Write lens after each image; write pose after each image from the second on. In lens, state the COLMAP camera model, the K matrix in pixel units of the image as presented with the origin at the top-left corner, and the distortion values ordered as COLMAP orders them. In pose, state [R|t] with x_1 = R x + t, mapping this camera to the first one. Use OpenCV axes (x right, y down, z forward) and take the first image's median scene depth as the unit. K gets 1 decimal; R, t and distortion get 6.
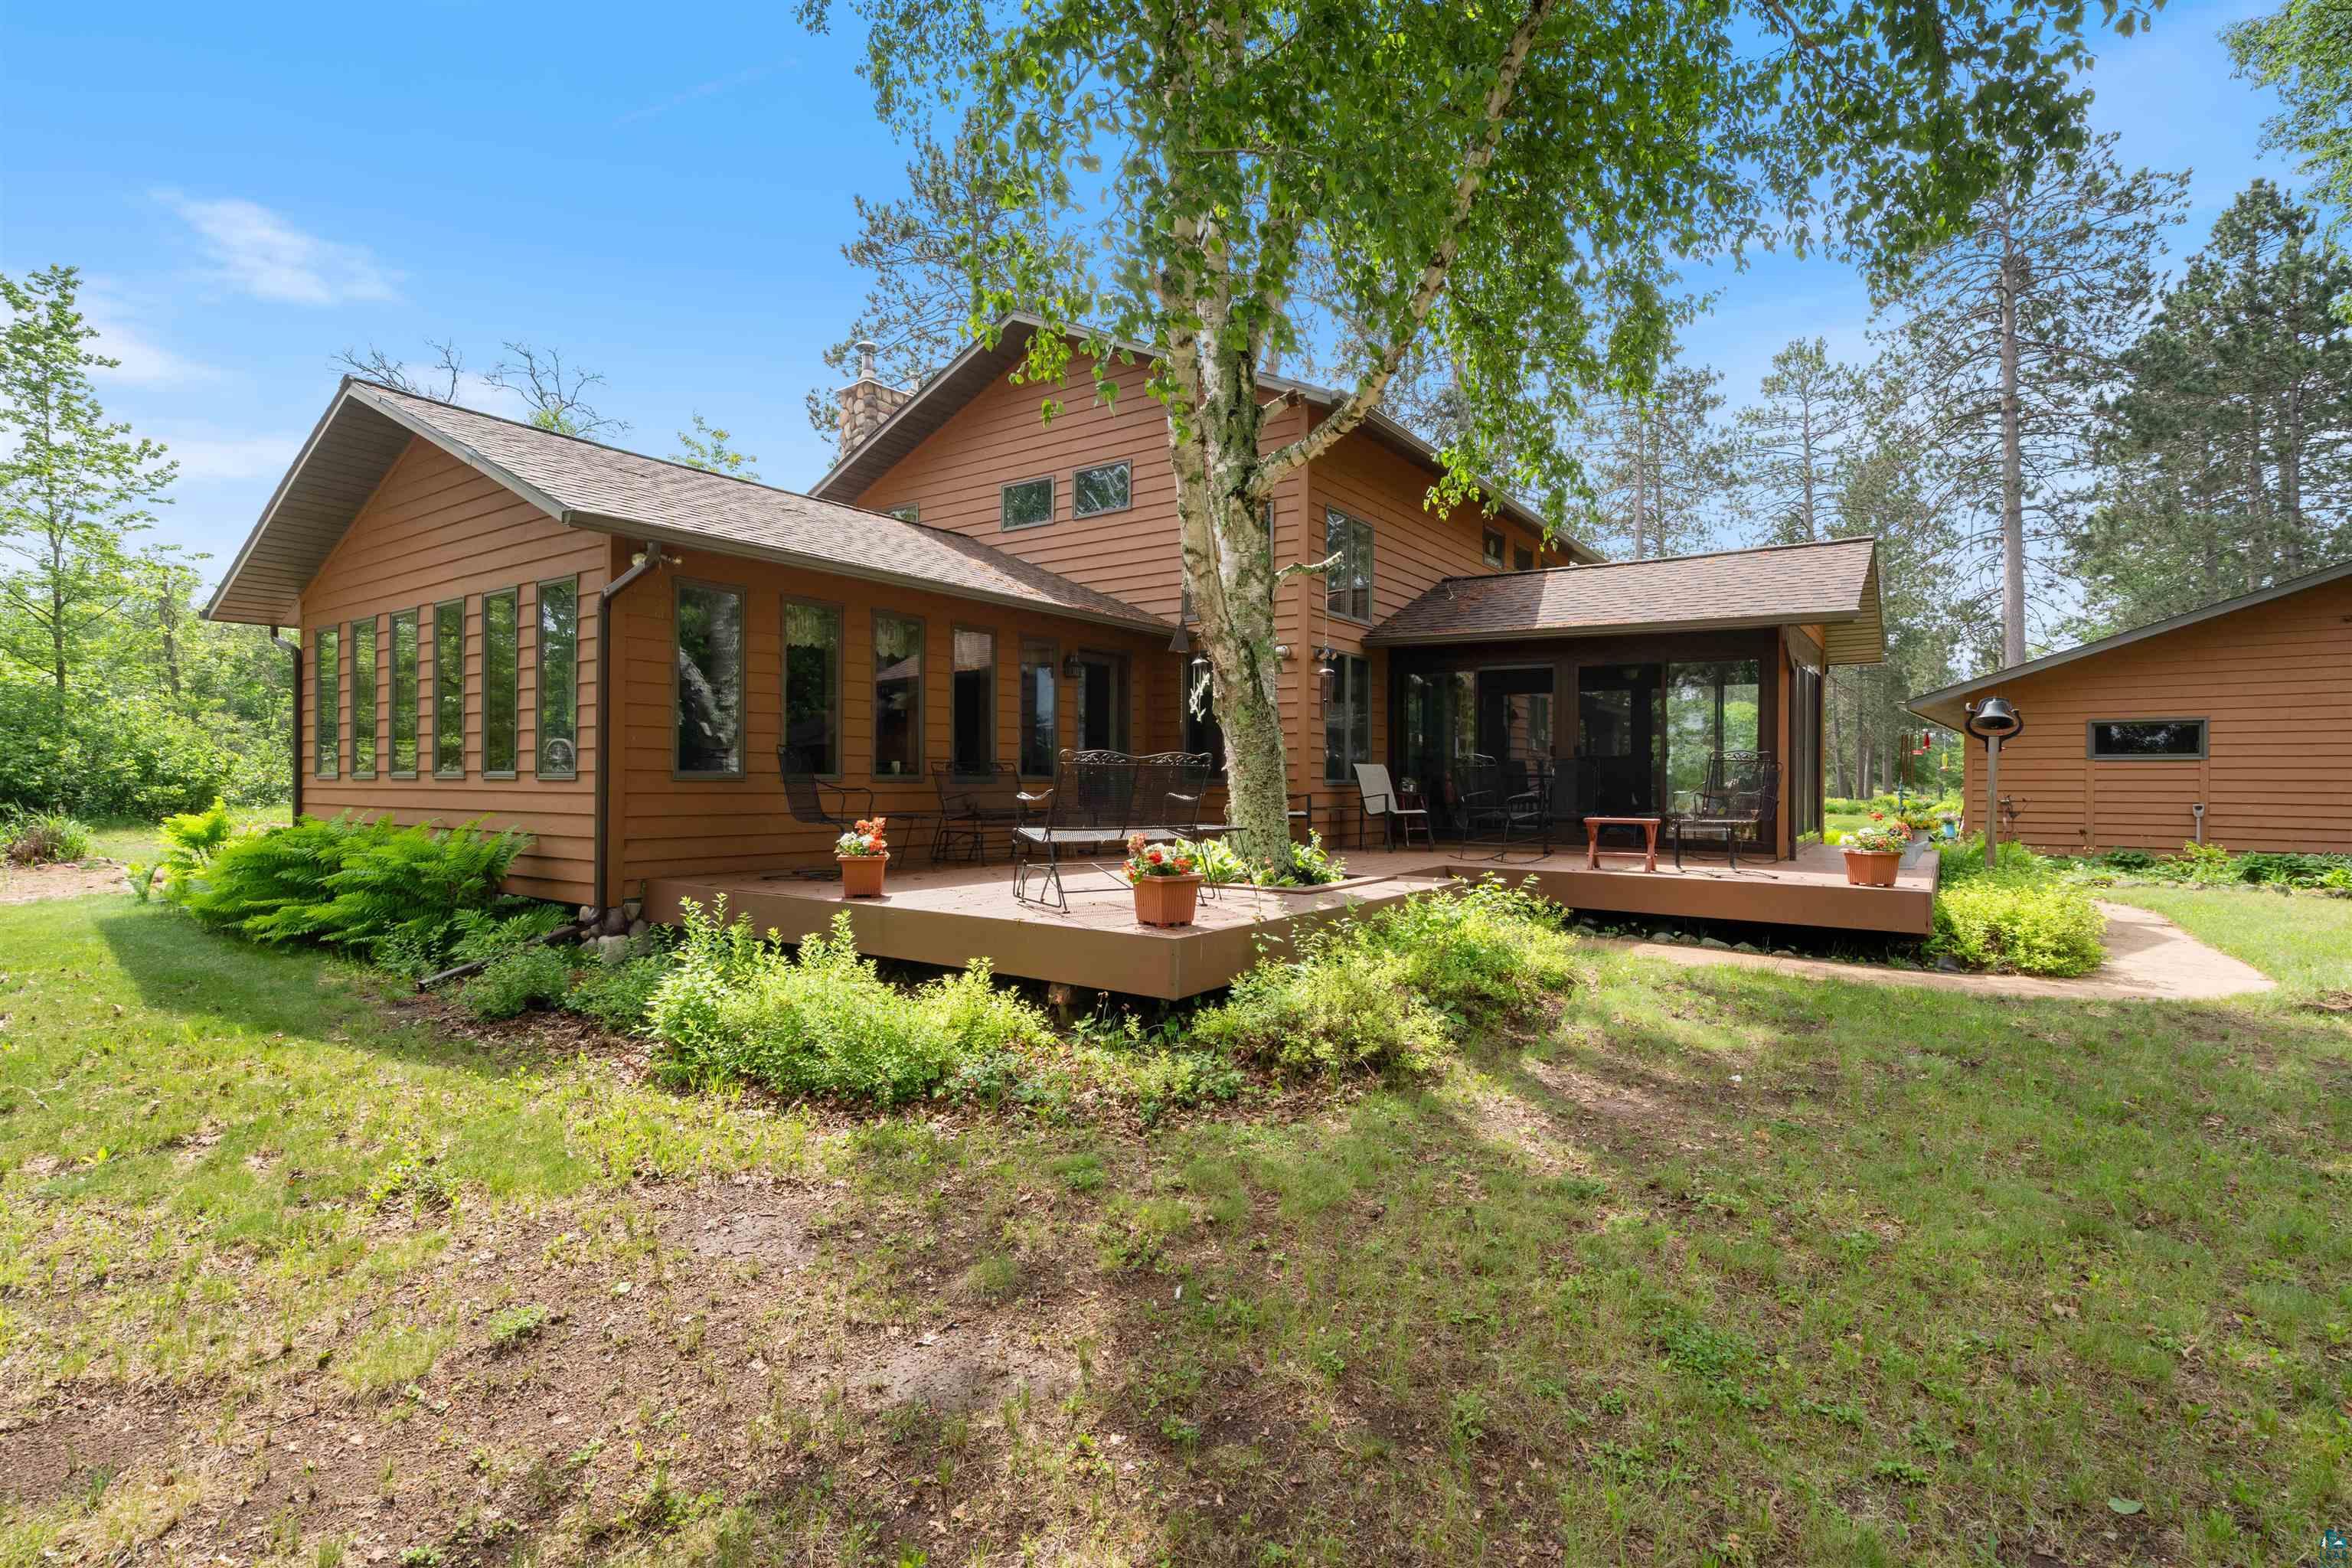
lens RADIAL K [[1110.8, 0, 1172.5], [0, 1110.8, 809.5], [0, 0, 1]] dist [0.001439, 0.001334]
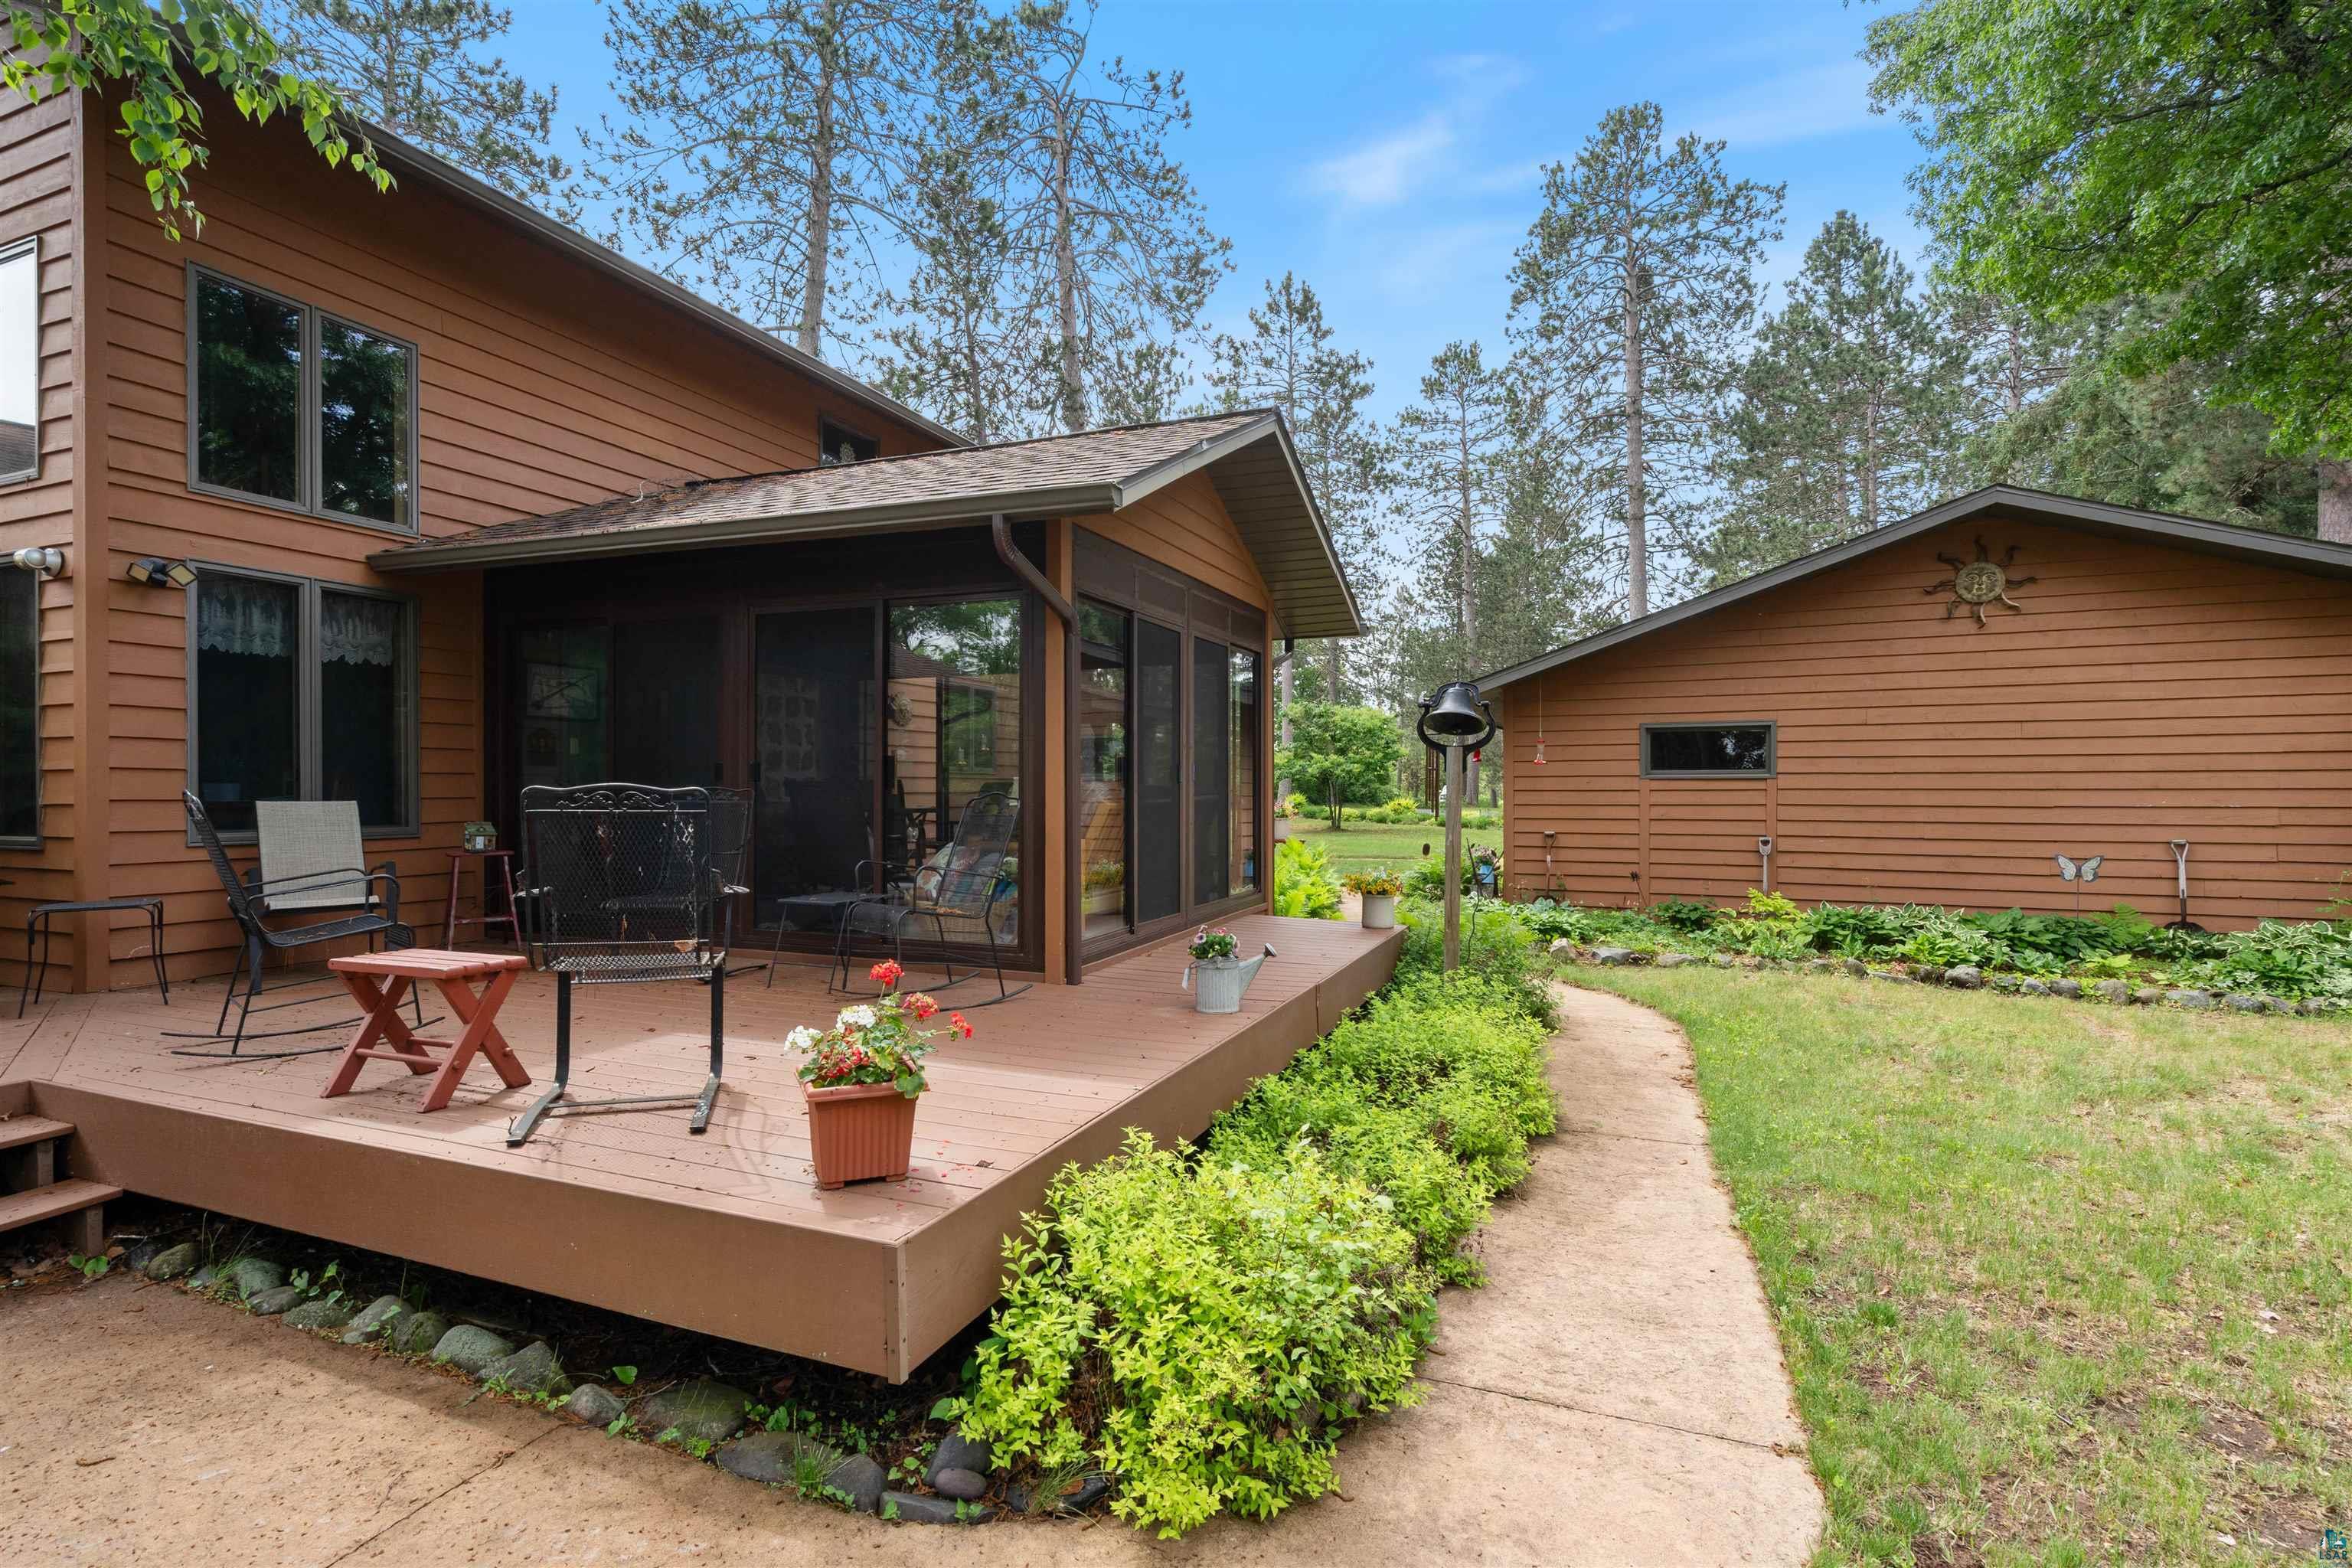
lens RADIAL K [[1101.5, 0, 1180.6], [0, 1101.5, 822.1], [0, 0, 1]] dist [0.001068, 0.000617]
pose [[0.974580, -0.013471, 0.223633, 0.265426], [0.012040, 0.999897, 0.007760, -0.018109], [-0.223714, -0.004870, 0.974643, 0.260564]]
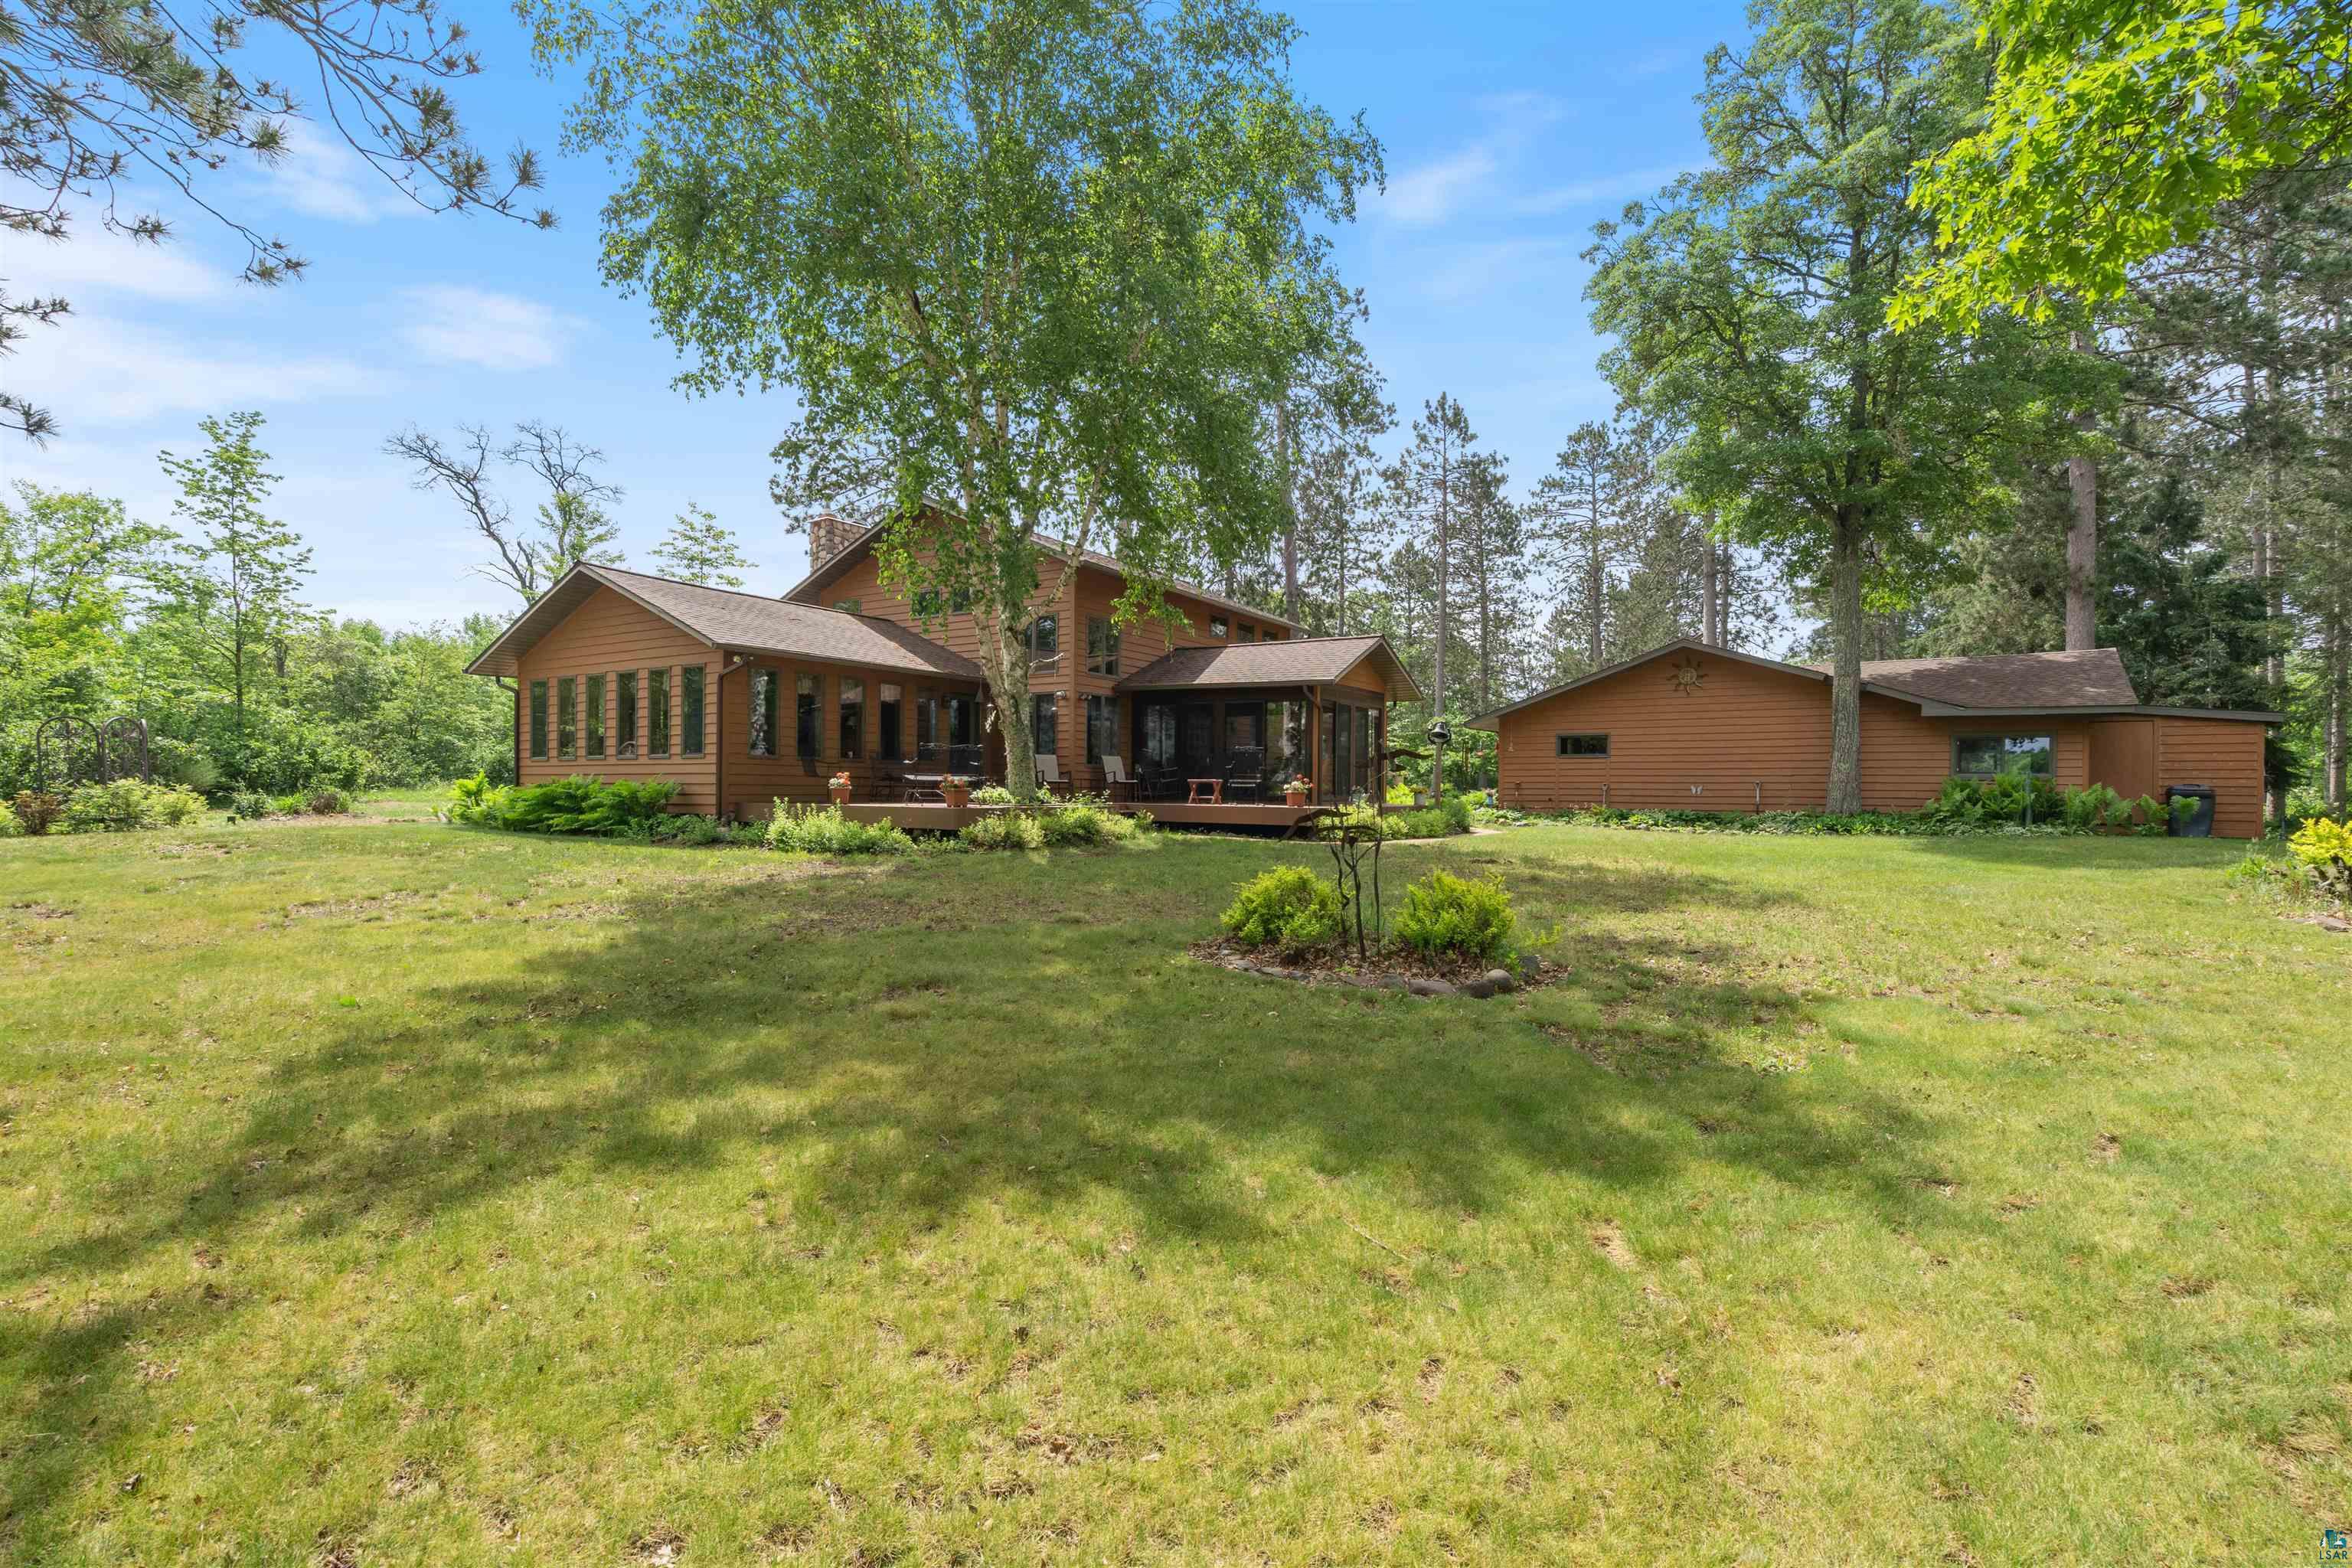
lens RADIAL K [[1110.8, 0, 1172.5], [0, 1110.8, 809.5], [0, 0, 1]] dist [0.001439, 0.001334]
pose [[0.998391, 0.001191, 0.056684, 0.104575], [-0.000649, 0.999954, -0.009579, 0.038664], [-0.056693, 0.009527, 0.998346, -0.496862]]
